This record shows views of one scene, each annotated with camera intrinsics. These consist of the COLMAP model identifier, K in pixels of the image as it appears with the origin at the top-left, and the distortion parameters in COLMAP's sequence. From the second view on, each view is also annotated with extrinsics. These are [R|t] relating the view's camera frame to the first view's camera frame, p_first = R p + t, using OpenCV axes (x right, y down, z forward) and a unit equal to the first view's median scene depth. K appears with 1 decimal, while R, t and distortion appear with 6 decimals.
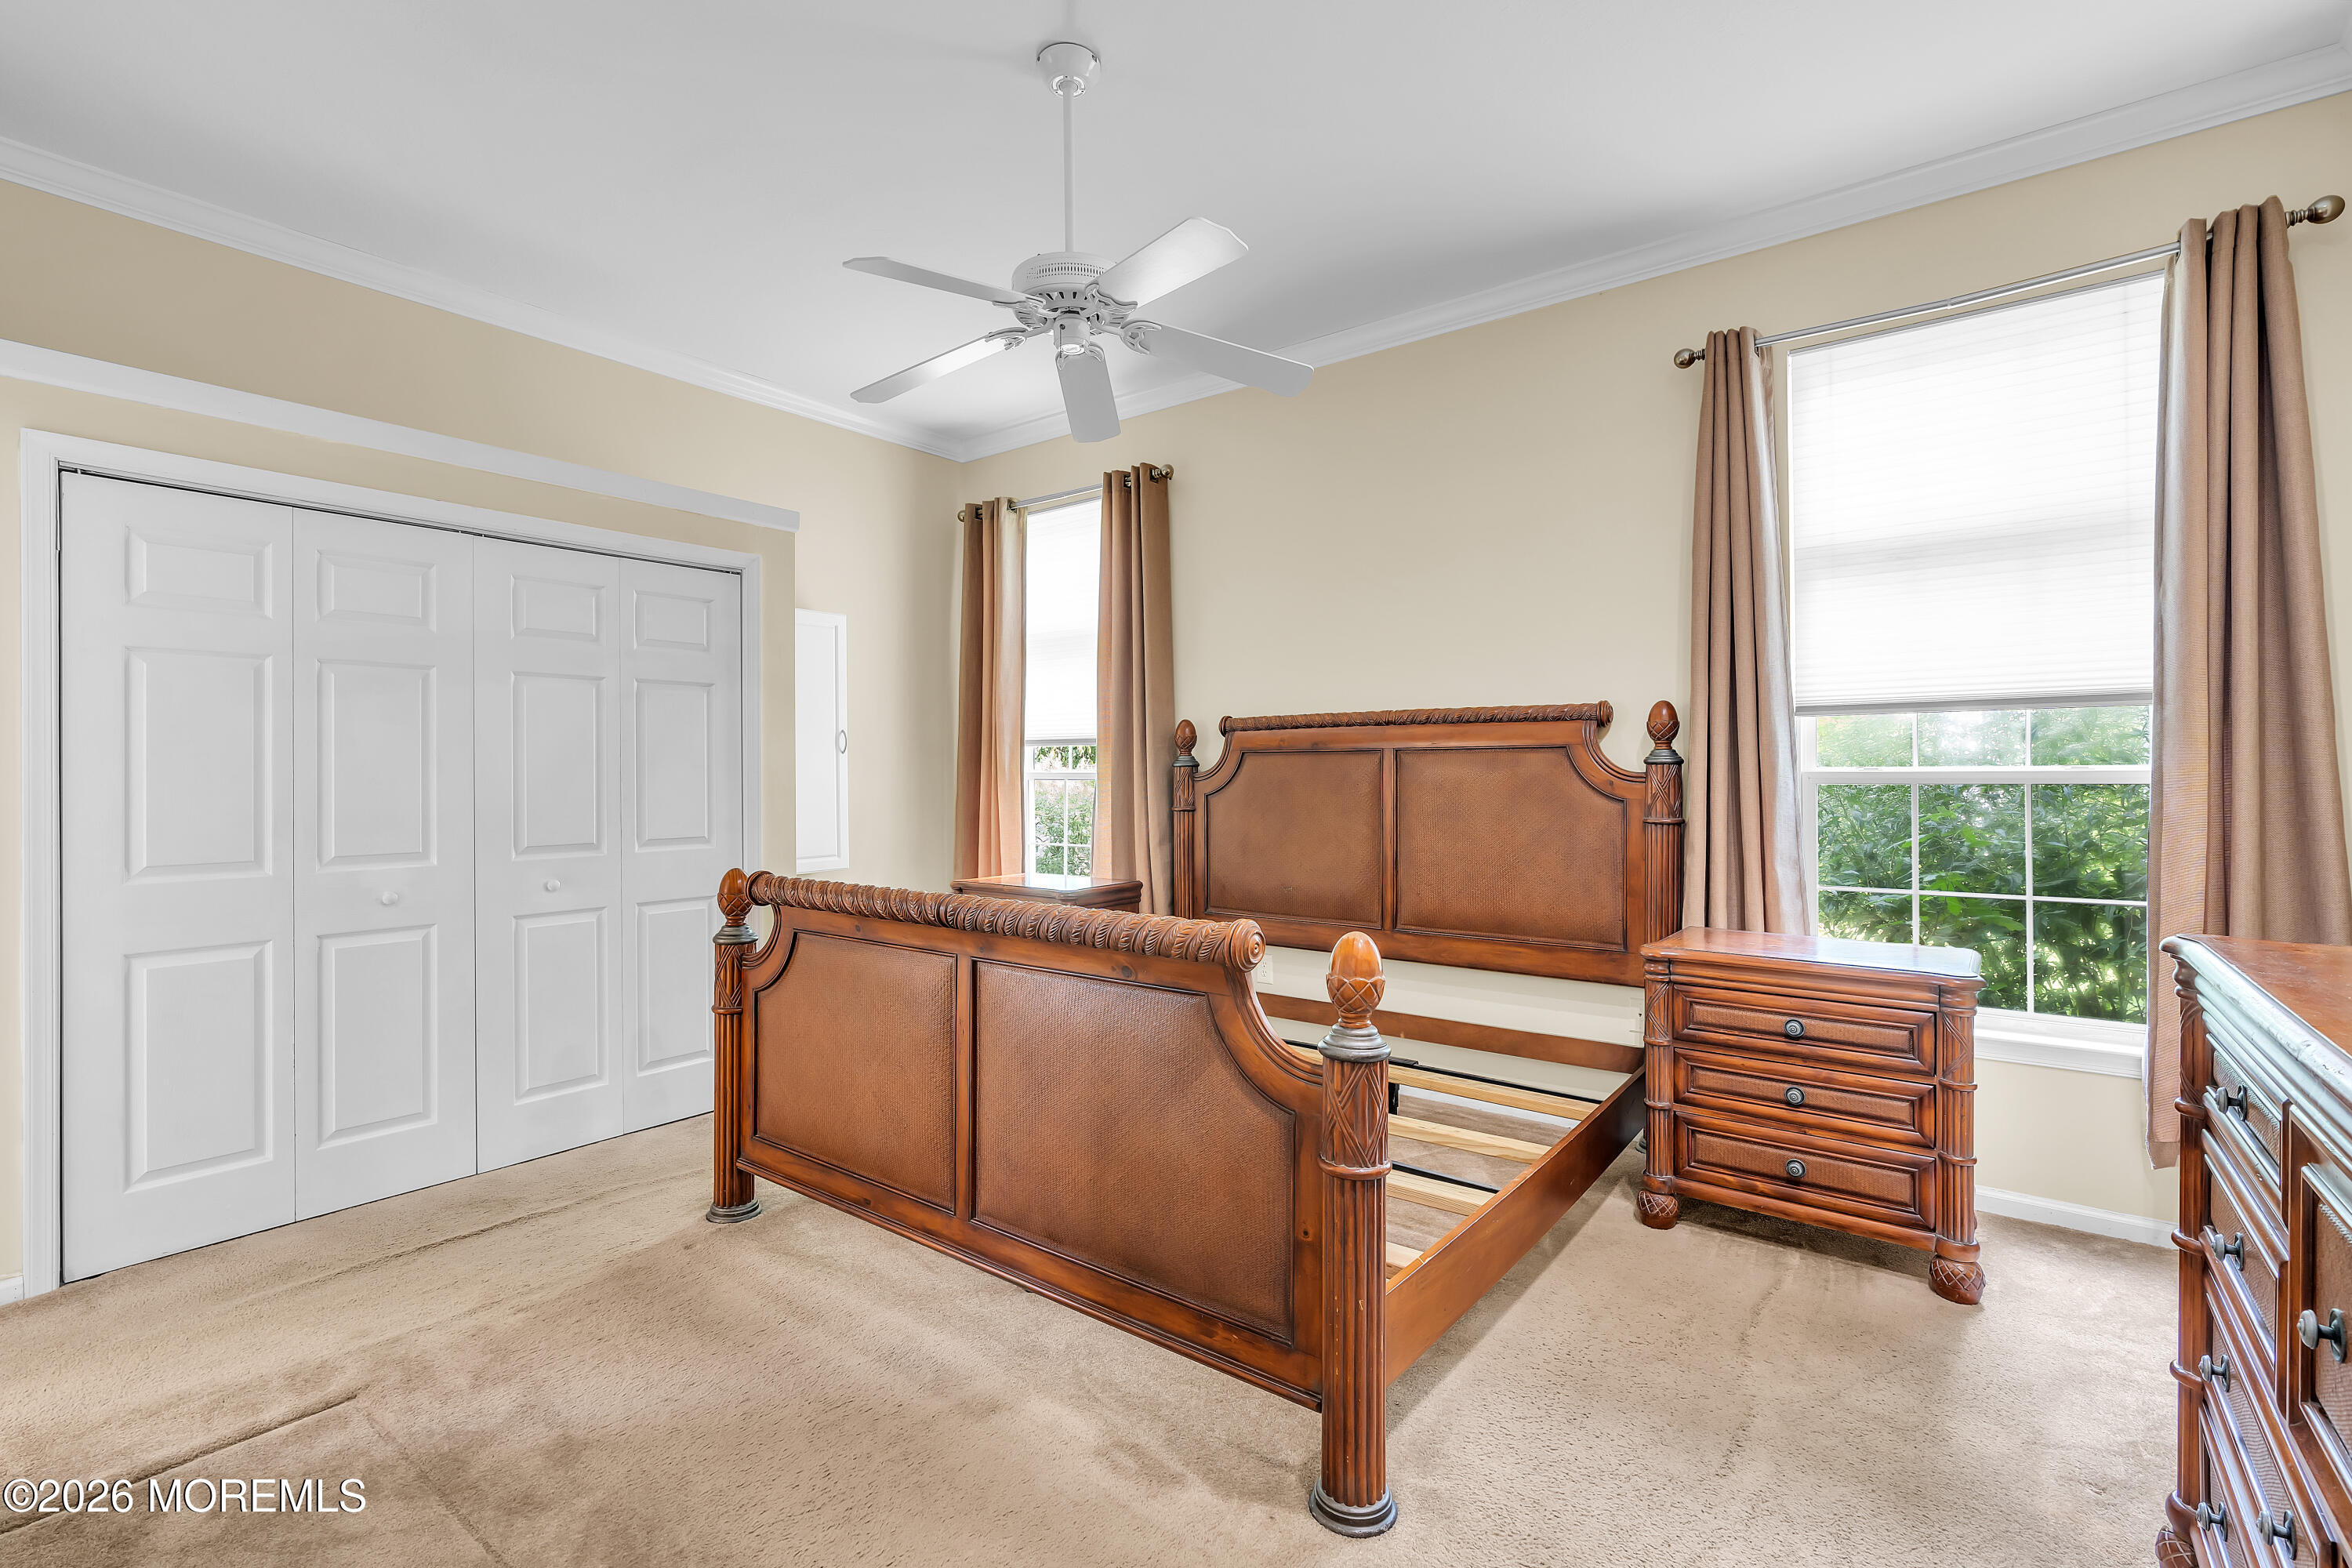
lens RADIAL K [[1058.2, 0, 1169.2], [0, 1058.2, 778.6], [0, 0, 1]] dist [-0.009618, 0.003178]
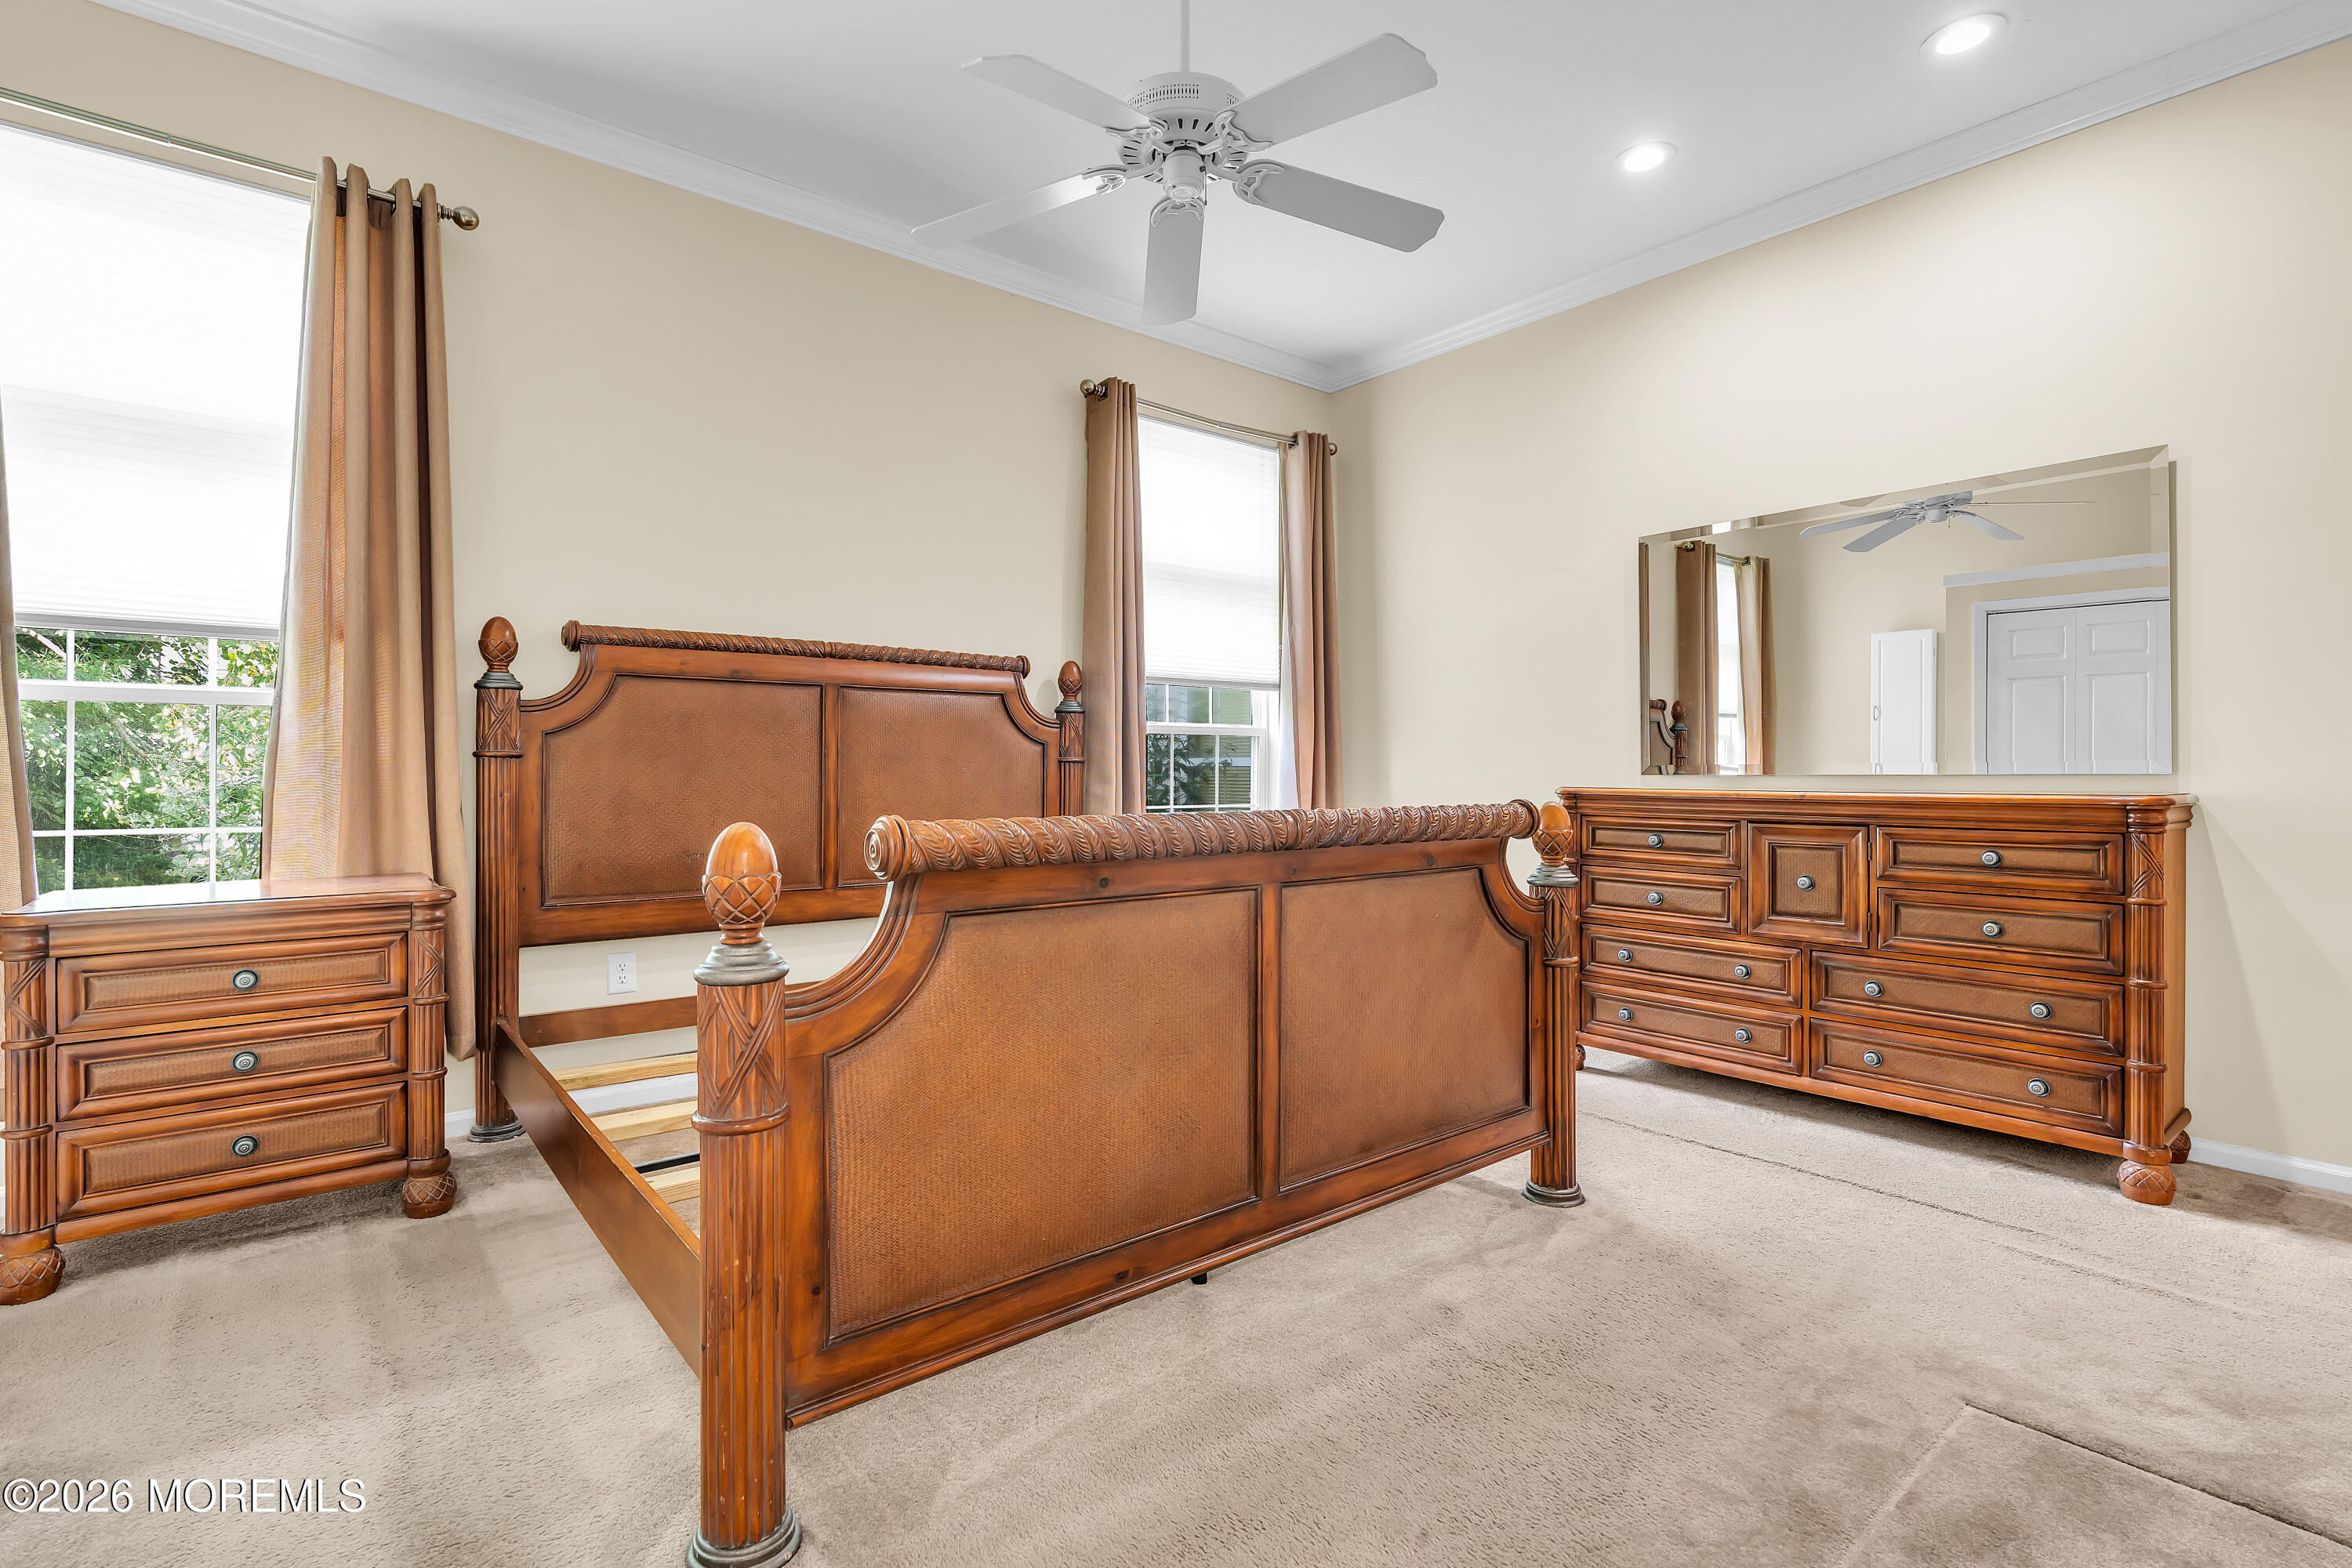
lens RADIAL K [[1091.6, 0, 1168.9], [0, 1091.6, 771.9], [0, 0, 1]] dist [-0.000299, 0.000295]
pose [[0.231859, -0.001667, 0.972748, -0.986785], [0.002047, 0.999997, 0.001226, 0.071143], [-0.972747, 0.001707, 0.231862, 0.813793]]
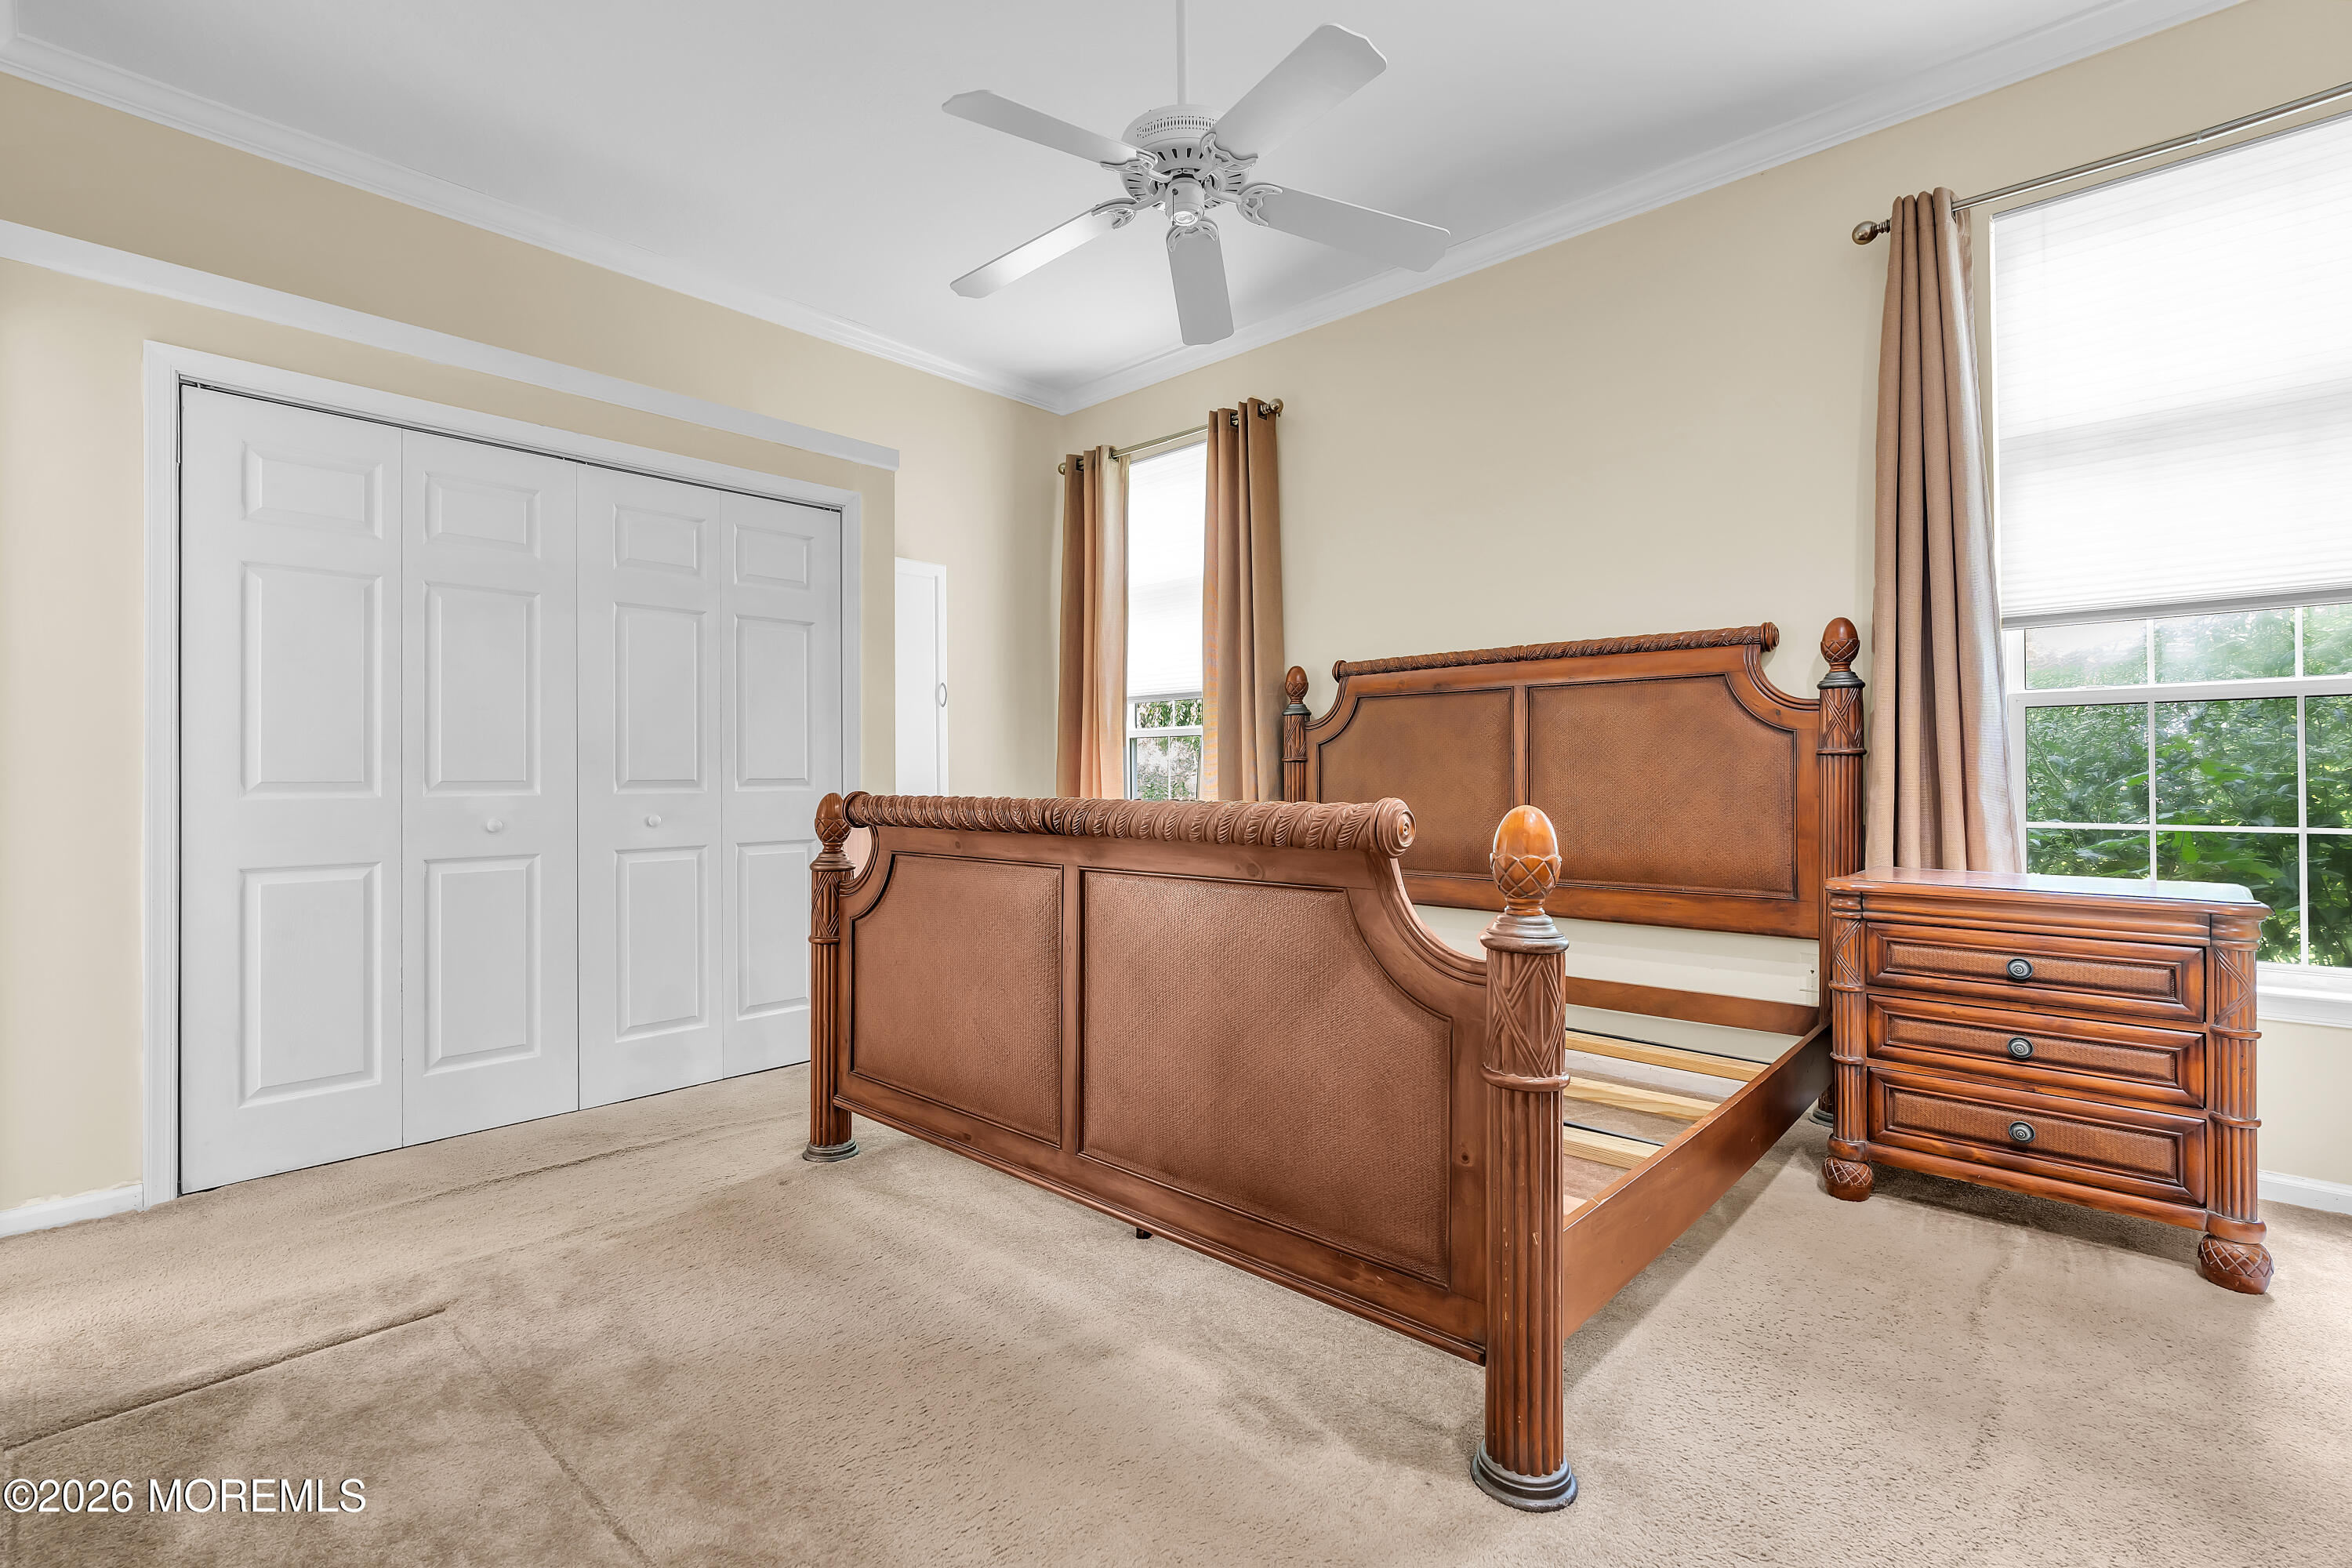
lens RADIAL K [[1058.2, 0, 1169.2], [0, 1058.2, 778.6], [0, 0, 1]] dist [-0.009618, 0.003178]
pose [[0.996026, -0.001061, -0.089059, -0.024735], [0.000713, 0.999992, -0.003932, 0.088578], [0.089063, 0.003853, 0.996019, 0.083992]]
